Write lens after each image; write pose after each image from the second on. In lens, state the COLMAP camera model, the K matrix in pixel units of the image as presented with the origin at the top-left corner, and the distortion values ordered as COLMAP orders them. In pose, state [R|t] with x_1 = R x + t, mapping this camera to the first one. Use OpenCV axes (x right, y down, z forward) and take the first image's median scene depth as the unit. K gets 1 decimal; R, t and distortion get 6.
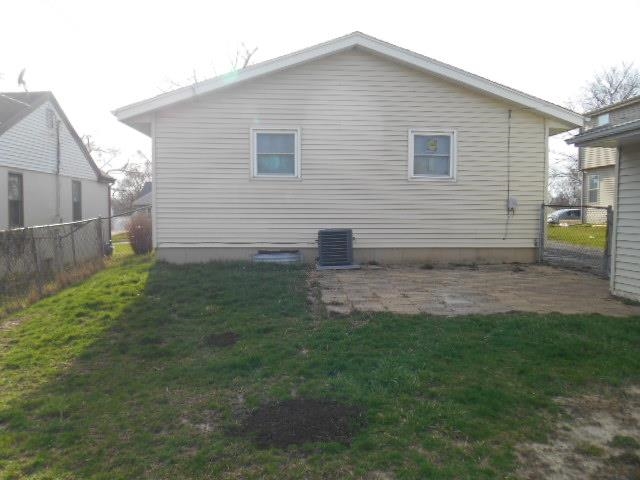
lens RADIAL K [[499.1, 0, 320.0], [0, 499.1, 240.0], [0, 0, 1]] dist [-0.001921, -0.008190]
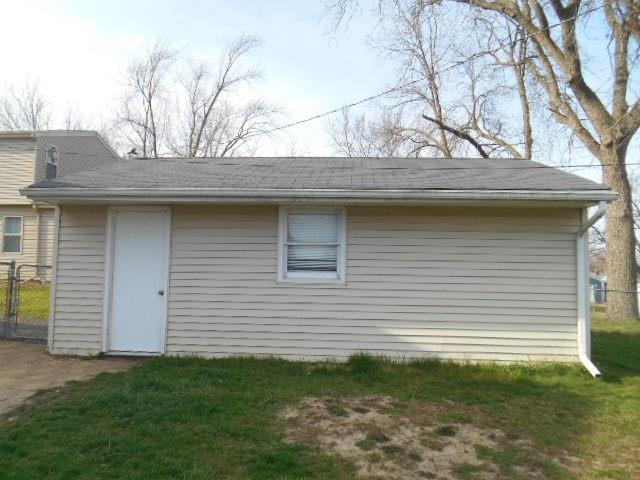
lens RADIAL K [[499.1, 0, 320.0], [0, 499.1, 240.0], [0, 0, 1]] dist [-0.001921, -0.008190]
pose [[0.146553, 0.050438, 0.987916, -0.757171], [0.040169, 0.997572, -0.056889, -0.089726], [-0.988387, 0.048021, 0.144172, 0.803894]]
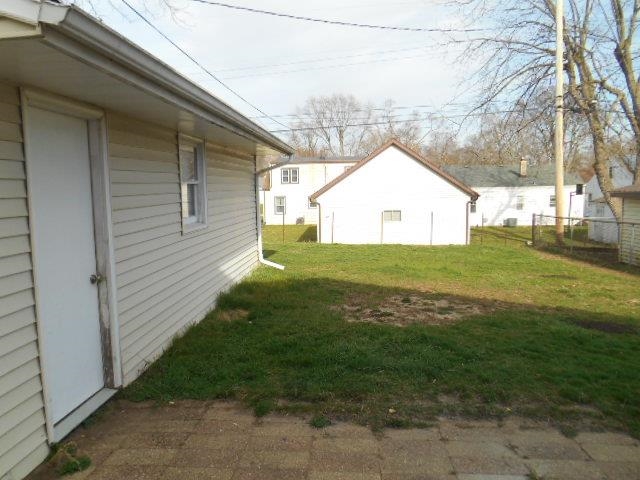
lens RADIAL K [[499.1, 0, 320.0], [0, 499.1, 240.0], [0, 0, 1]] dist [-0.001921, -0.008190]
pose [[-0.991946, -0.010708, 0.126209, 0.816327], [0.008272, 0.988816, 0.148911, -0.277482], [-0.126392, 0.148755, -0.980763, 3.066114]]
